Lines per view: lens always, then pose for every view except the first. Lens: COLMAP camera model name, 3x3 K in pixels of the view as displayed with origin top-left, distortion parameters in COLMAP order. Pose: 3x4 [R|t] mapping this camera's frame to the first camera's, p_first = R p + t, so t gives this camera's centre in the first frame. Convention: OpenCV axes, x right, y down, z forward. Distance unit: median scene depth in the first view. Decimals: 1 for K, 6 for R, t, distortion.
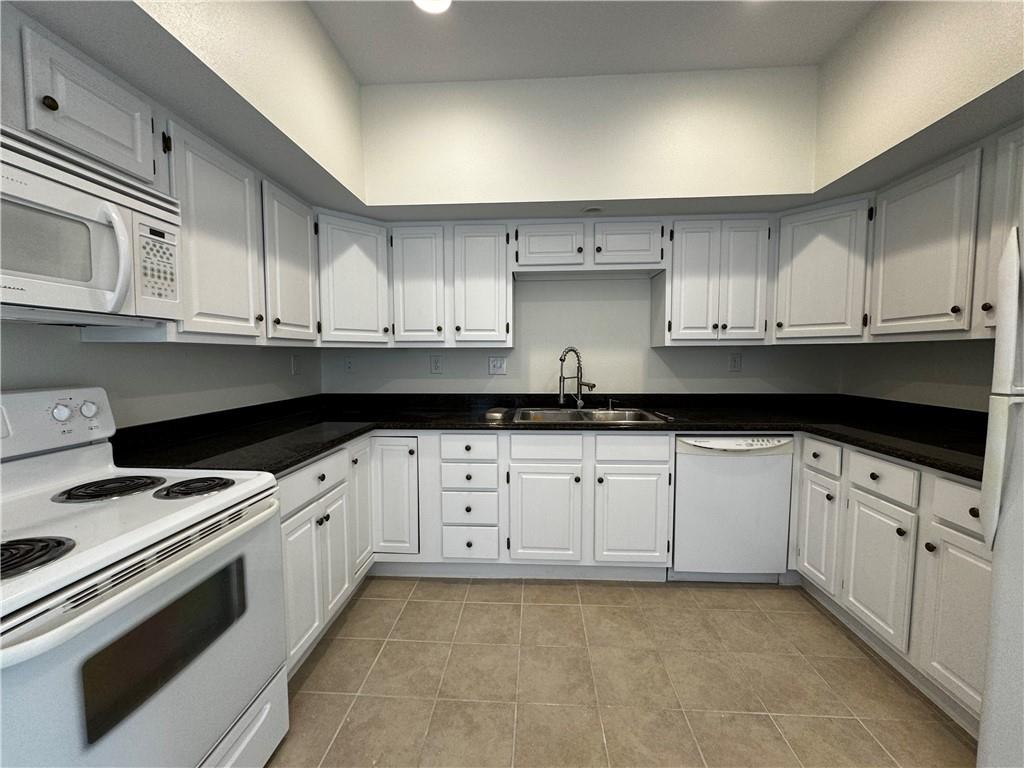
lens RADIAL K [[407.8, 0, 509.9], [0, 407.8, 384.0], [0, 0, 1]] dist [-0.007192, -0.000628]
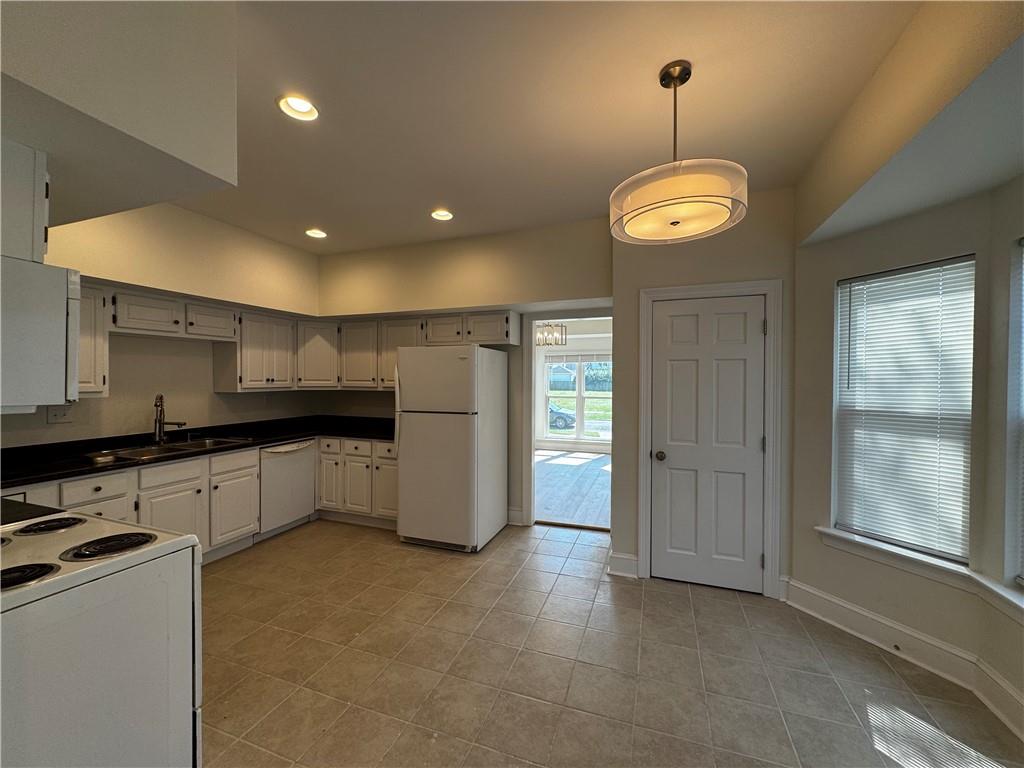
lens RADIAL K [[407.8, 0, 512.2], [0, 407.8, 380.0], [0, 0, 1]] dist [-0.007192, -0.000628]
pose [[0.282303, -0.001015, 0.959325, -0.854946], [0.057633, 0.998211, -0.015903, -0.062682], [-0.957593, 0.059778, 0.281857, -0.442250]]
